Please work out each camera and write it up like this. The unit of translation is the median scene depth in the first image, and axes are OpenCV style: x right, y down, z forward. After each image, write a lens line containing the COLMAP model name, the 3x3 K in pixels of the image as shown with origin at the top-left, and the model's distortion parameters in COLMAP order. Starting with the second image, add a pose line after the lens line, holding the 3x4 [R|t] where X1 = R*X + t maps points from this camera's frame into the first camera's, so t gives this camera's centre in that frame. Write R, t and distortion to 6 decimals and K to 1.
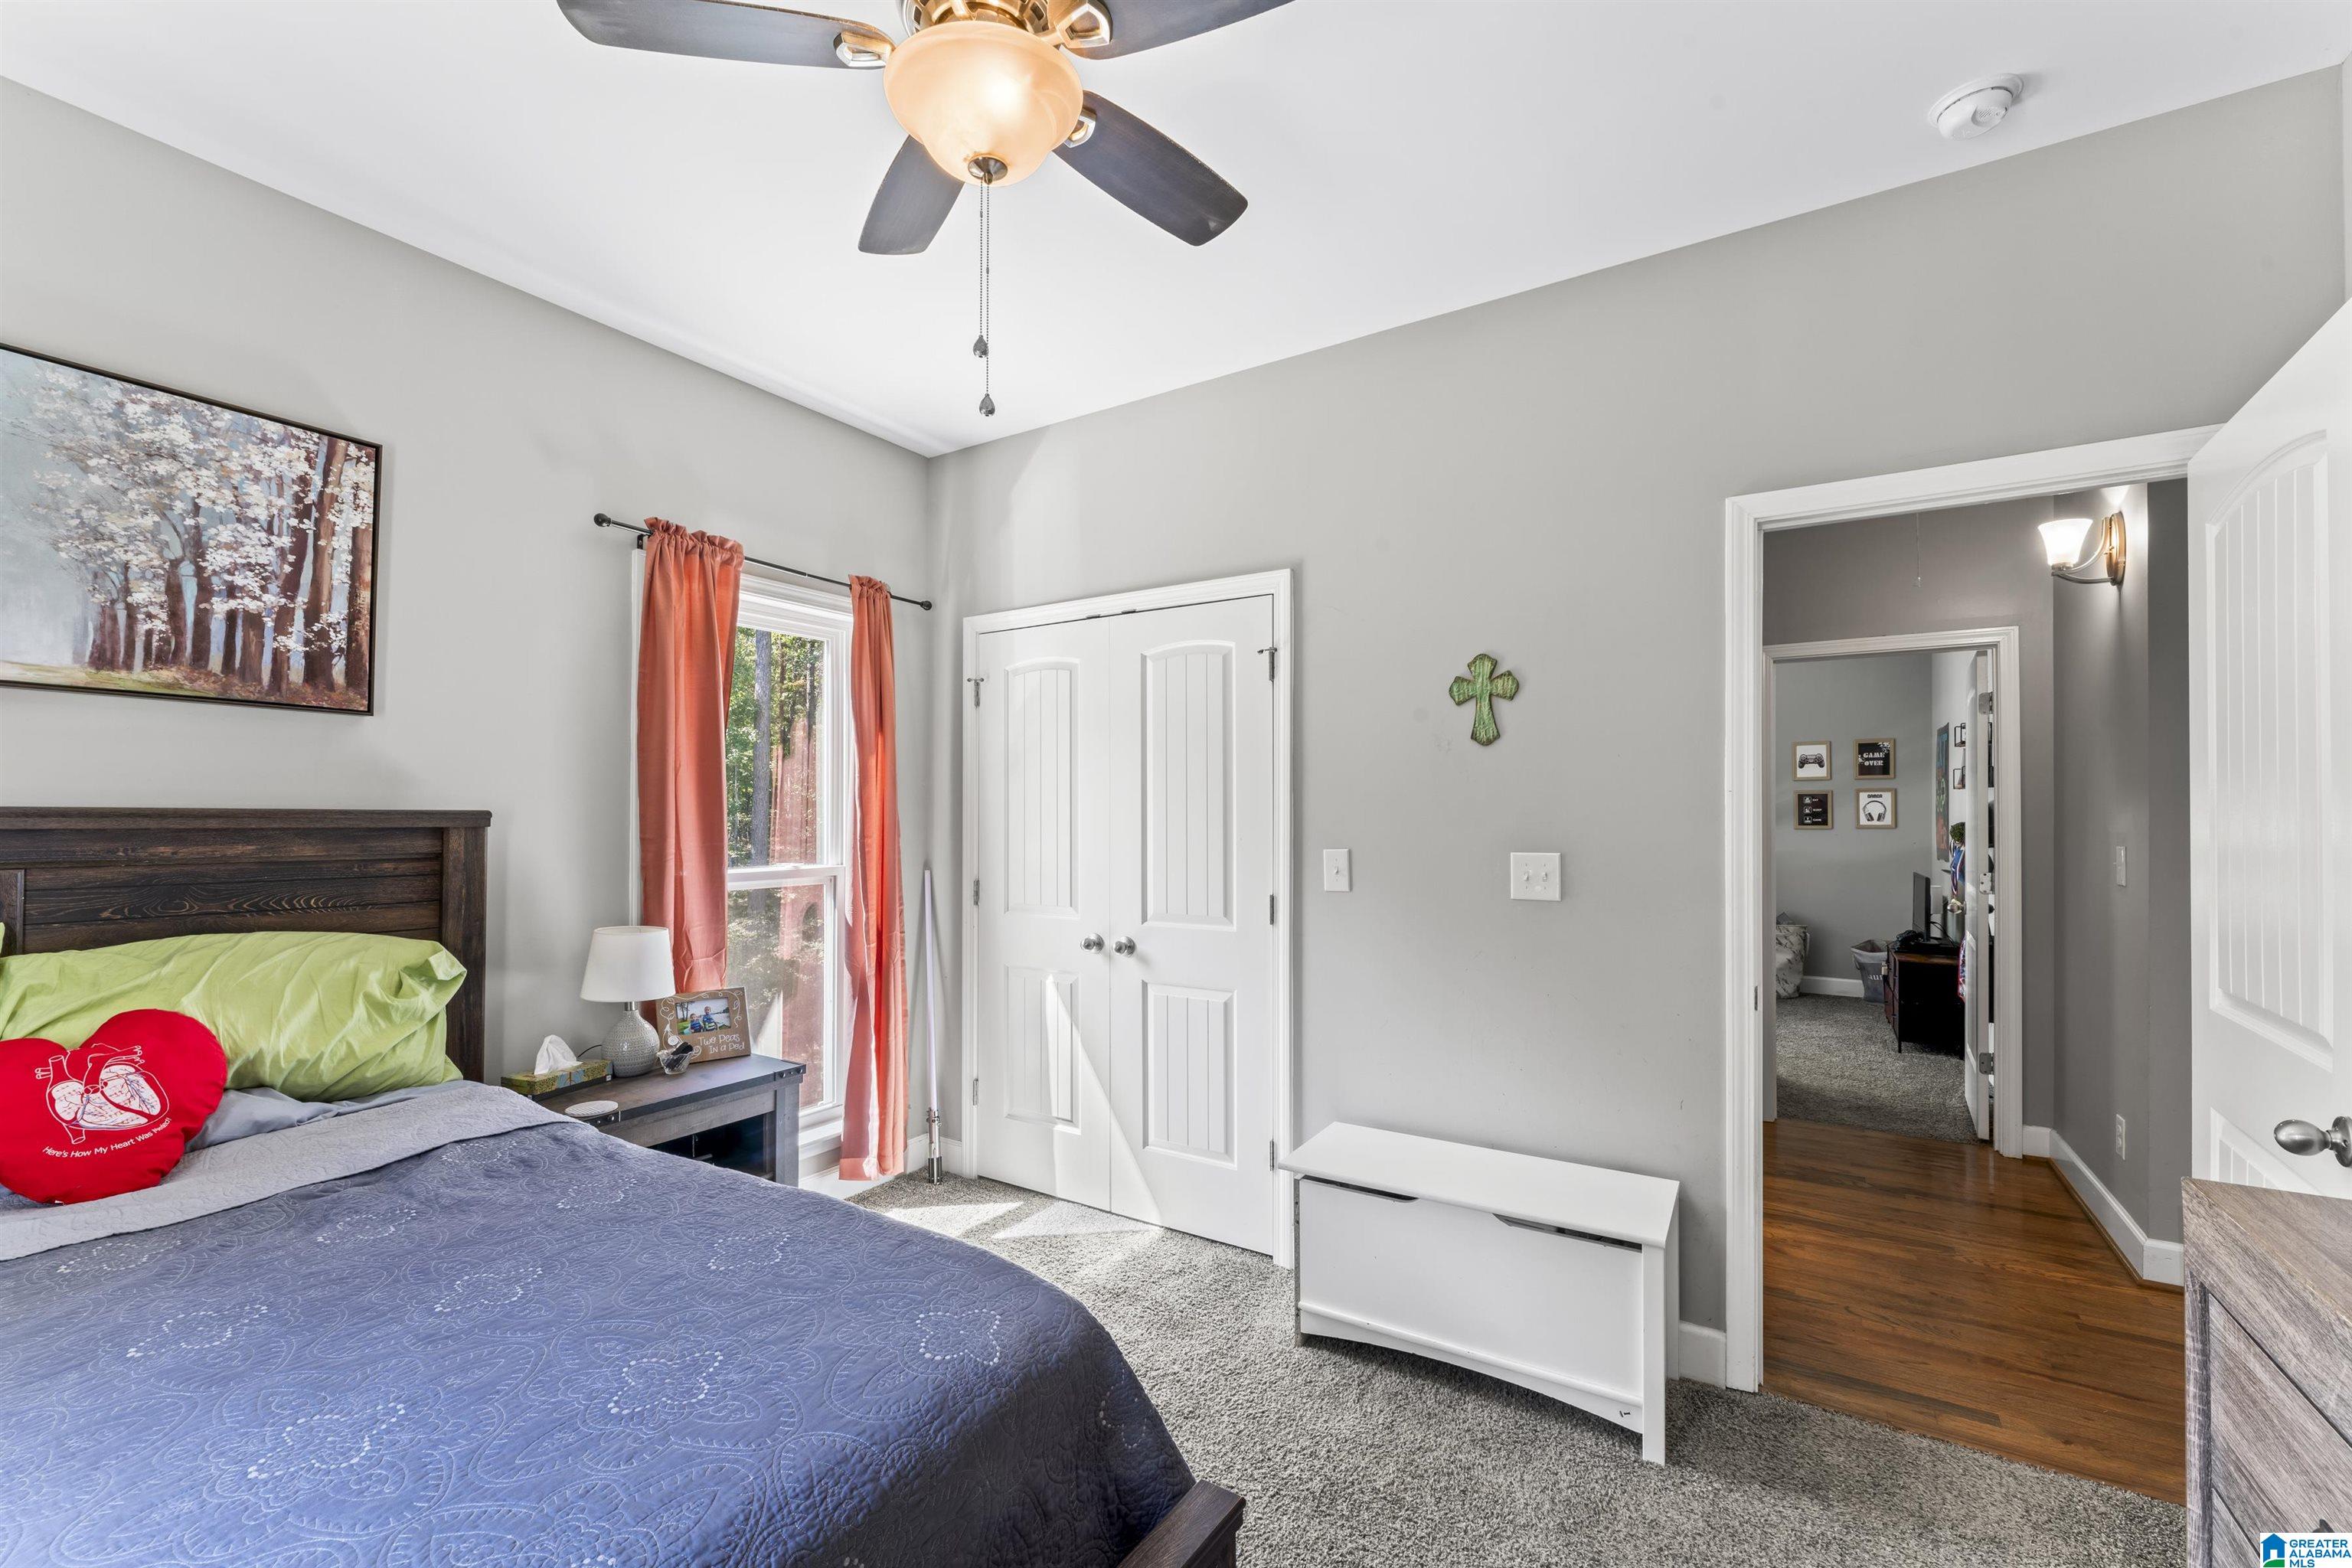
lens RADIAL K [[965.0, 0, 1175.4], [0, 965.0, 801.8], [0, 0, 1]] dist [-0.004263, -0.000502]
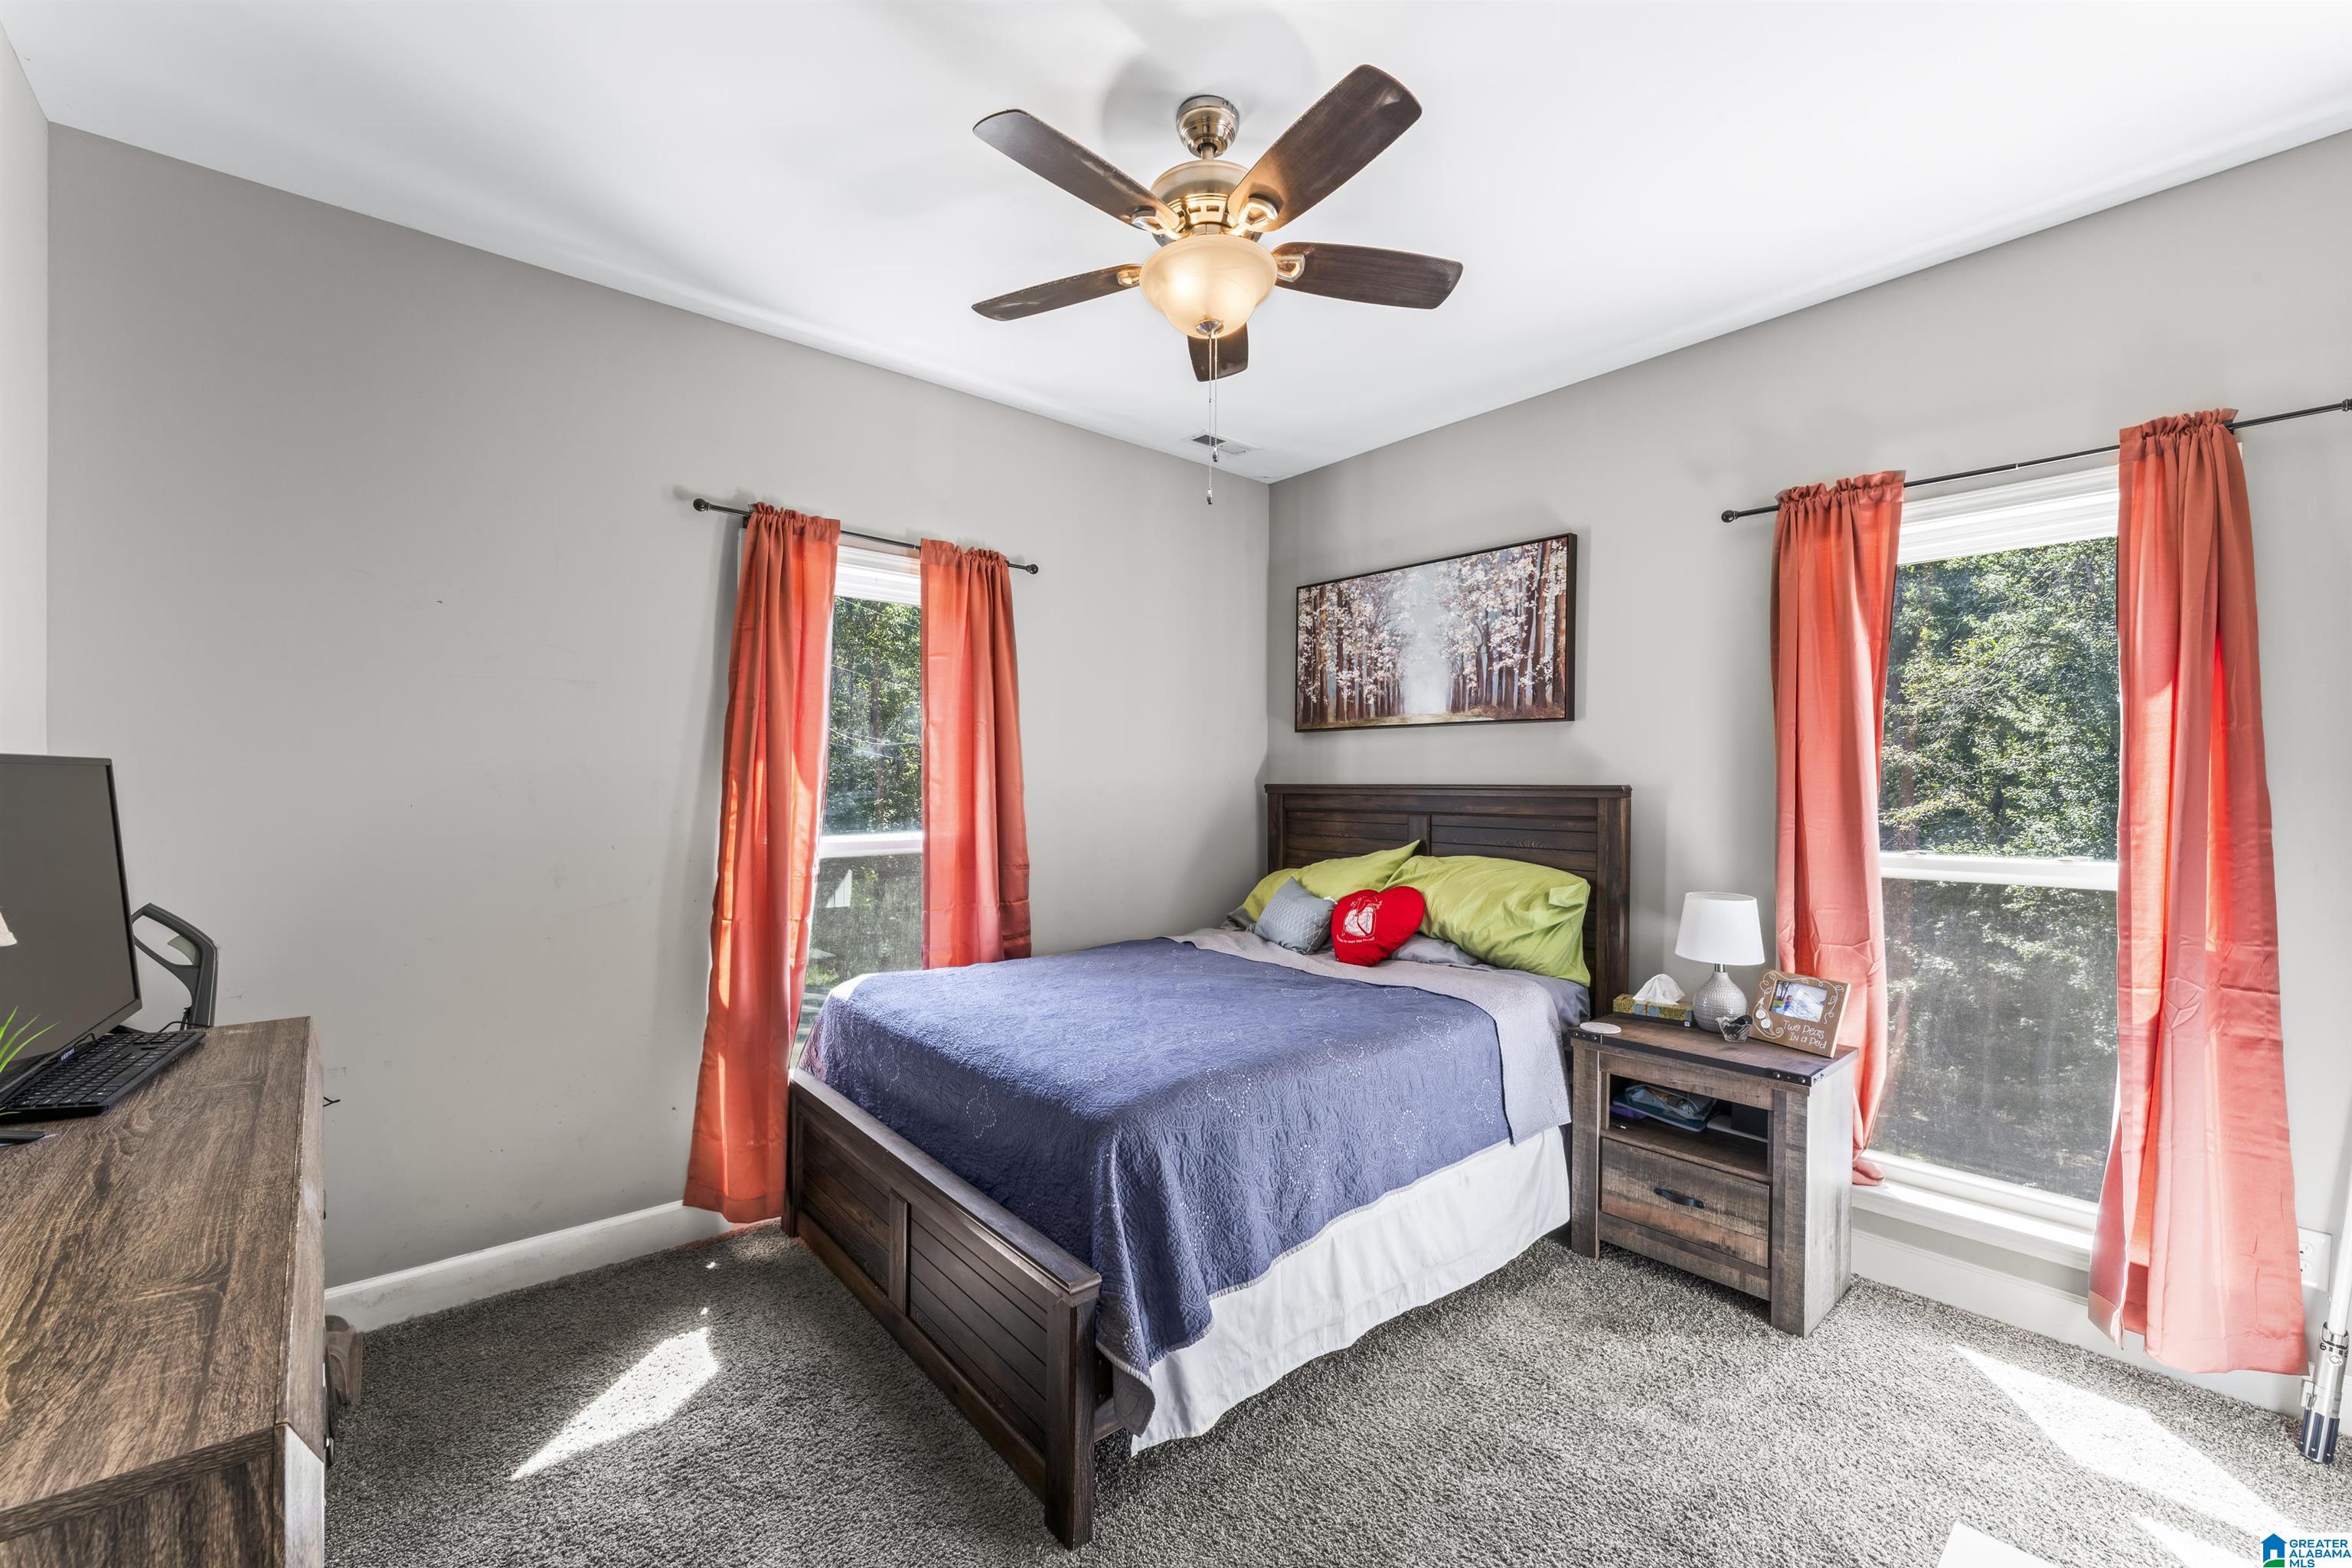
lens RADIAL K [[965.0, 0, 1172.5], [0, 965.0, 781.0], [0, 0, 1]] dist [-0.004263, -0.000502]
pose [[-0.292531, -0.011056, -0.956192, 0.820334], [0.008233, 0.999867, -0.014080, 0.019760], [0.956221, -0.011991, -0.292401, 0.949990]]
